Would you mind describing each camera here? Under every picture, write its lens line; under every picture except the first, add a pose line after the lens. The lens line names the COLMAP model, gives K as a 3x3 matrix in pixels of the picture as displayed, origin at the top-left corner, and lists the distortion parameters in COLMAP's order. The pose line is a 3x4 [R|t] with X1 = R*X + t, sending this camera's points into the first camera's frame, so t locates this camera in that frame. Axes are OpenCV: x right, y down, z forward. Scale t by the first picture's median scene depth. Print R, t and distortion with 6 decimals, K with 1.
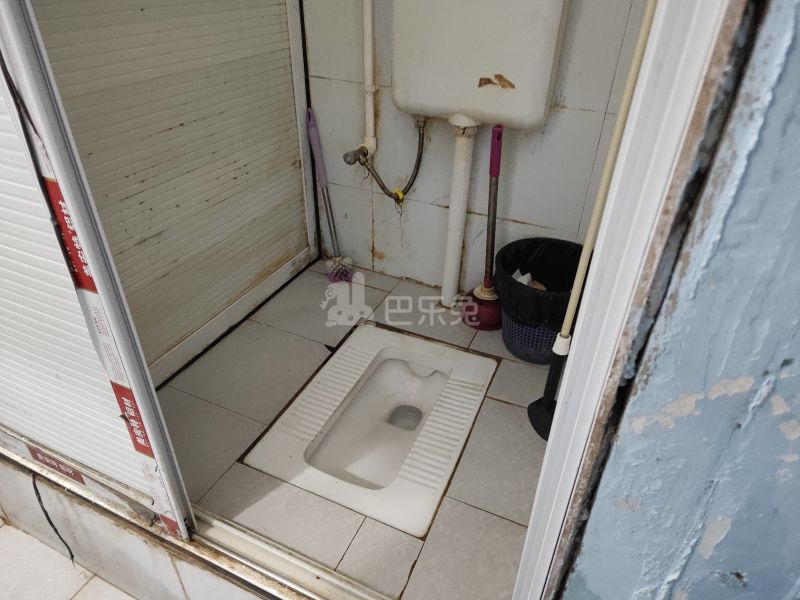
lens RADIAL K [[523.8, 0, 377.0], [0, 523.8, 315.7], [0, 0, 1]] dist [0.035991, 0.008917]
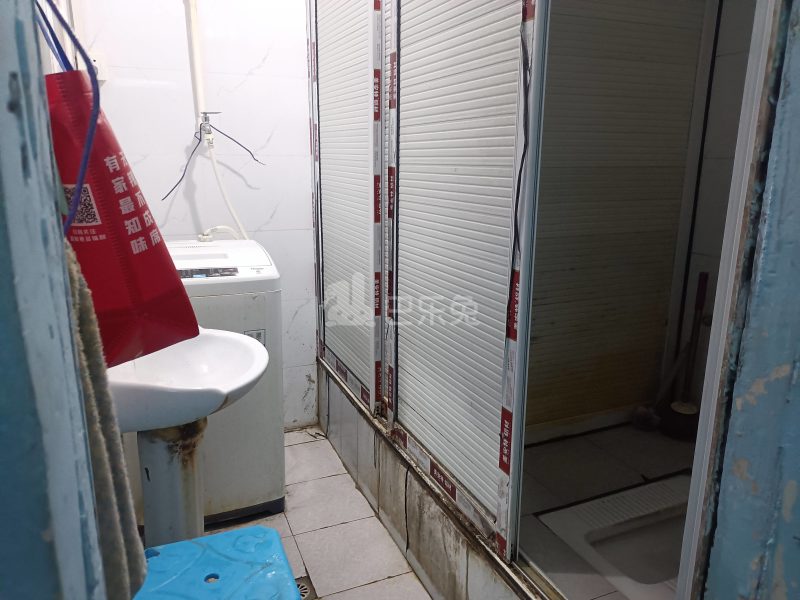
lens RADIAL K [[616.7, 0, 392.3], [0, 616.7, 309.8], [0, 0, 1]] dist [0.002838, -0.003483]
pose [[0.756449, 0.139750, -0.638948, 0.491776], [-0.374067, 0.893803, -0.247366, 0.465076], [0.536524, 0.426129, 0.728393, -0.609120]]
